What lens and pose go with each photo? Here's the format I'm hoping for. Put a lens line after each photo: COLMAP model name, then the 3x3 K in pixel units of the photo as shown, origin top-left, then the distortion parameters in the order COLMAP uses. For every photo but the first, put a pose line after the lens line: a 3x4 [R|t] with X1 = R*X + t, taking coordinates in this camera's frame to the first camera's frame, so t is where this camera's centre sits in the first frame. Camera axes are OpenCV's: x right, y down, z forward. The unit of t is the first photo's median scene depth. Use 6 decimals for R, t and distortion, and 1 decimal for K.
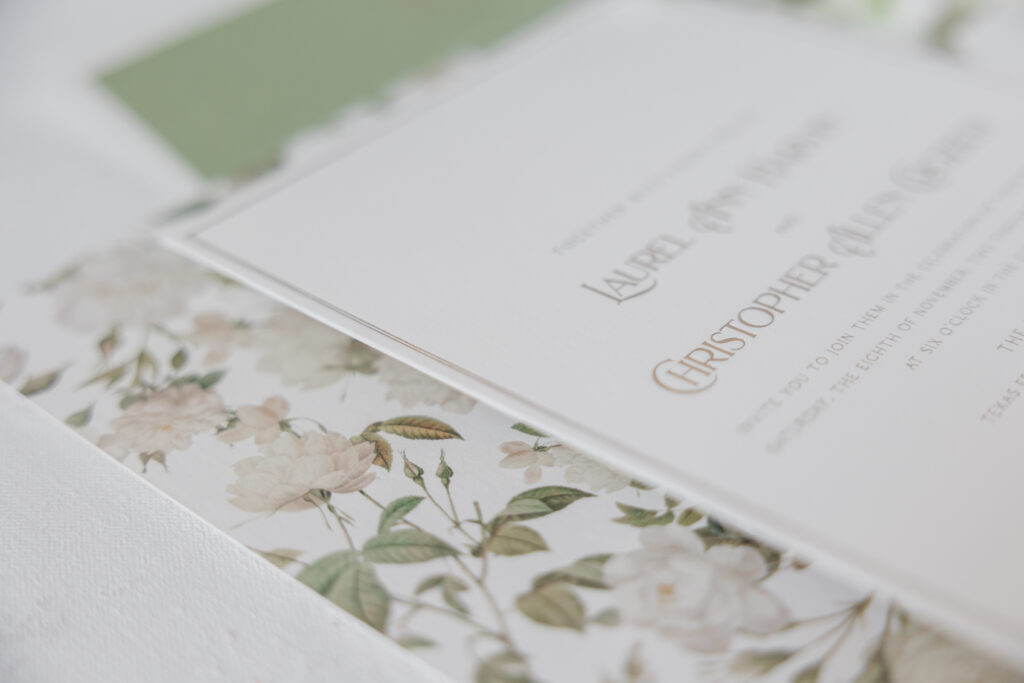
lens RADIAL K [[1528.6, 0, 512.0], [0, 1528.6, 341.5], [0, 0, 1]] dist [0.033644, 0.134108]
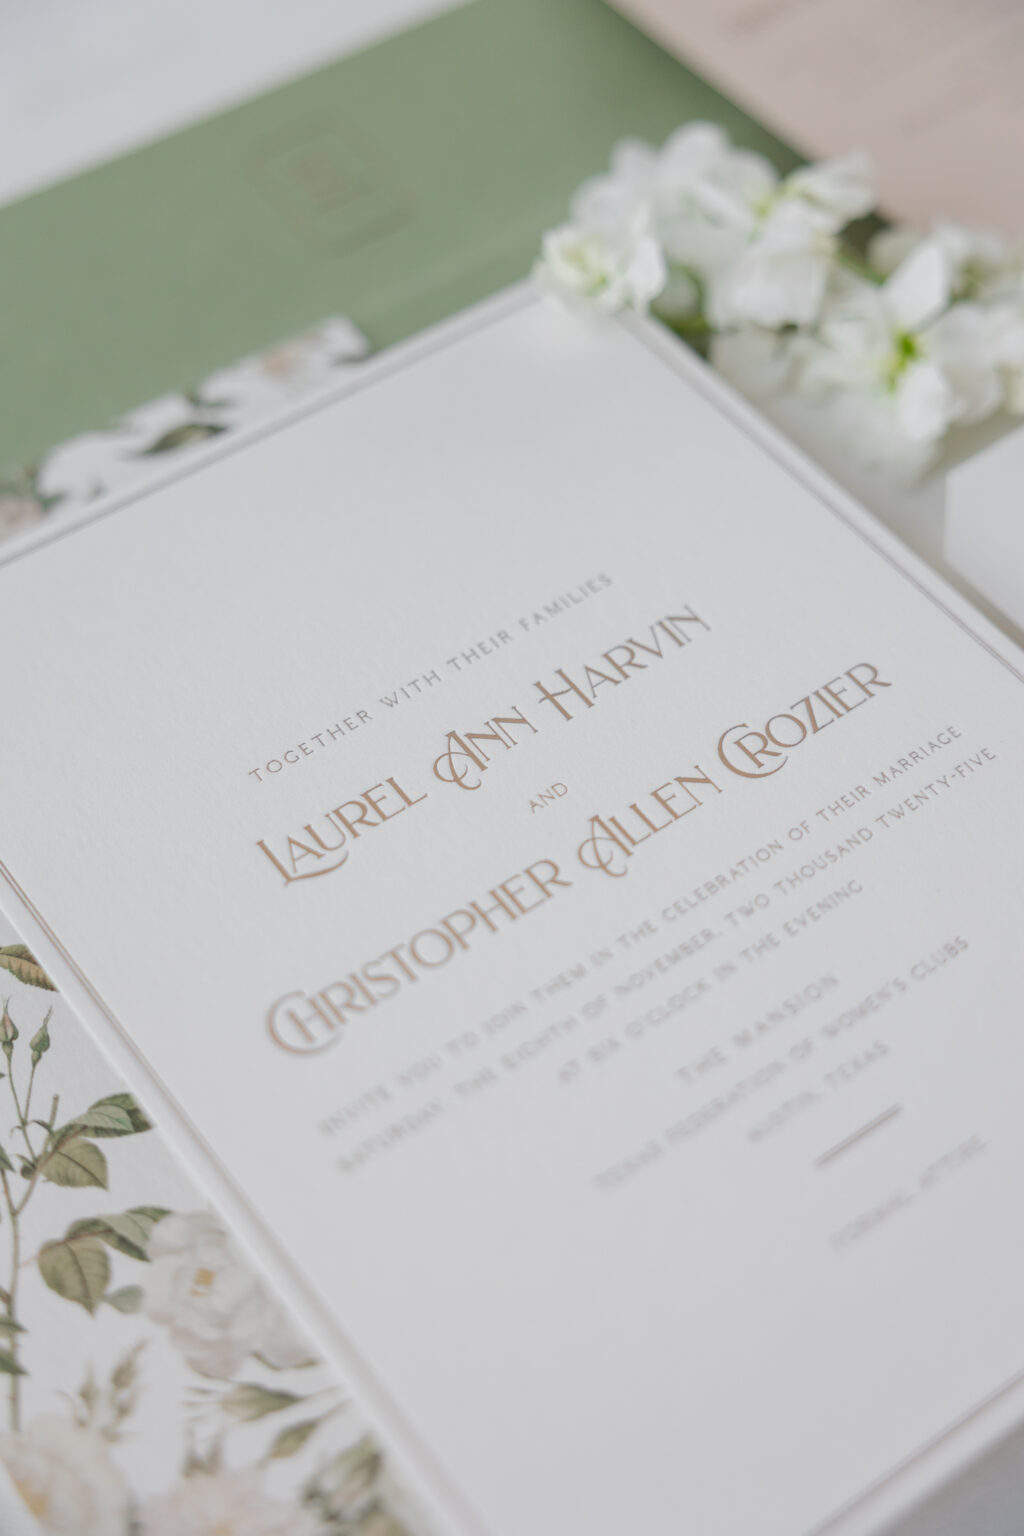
lens RADIAL K [[2292.9, 0, 512.0], [0, 2292.9, 768.0], [0, 0, 1]] dist [0.033644, 0.134108]
pose [[0.969509, 0.218069, -0.111793, 0.328942], [-0.173834, 0.933550, 0.313475, -0.518129], [0.172724, -0.284483, 0.942993, -0.135125]]
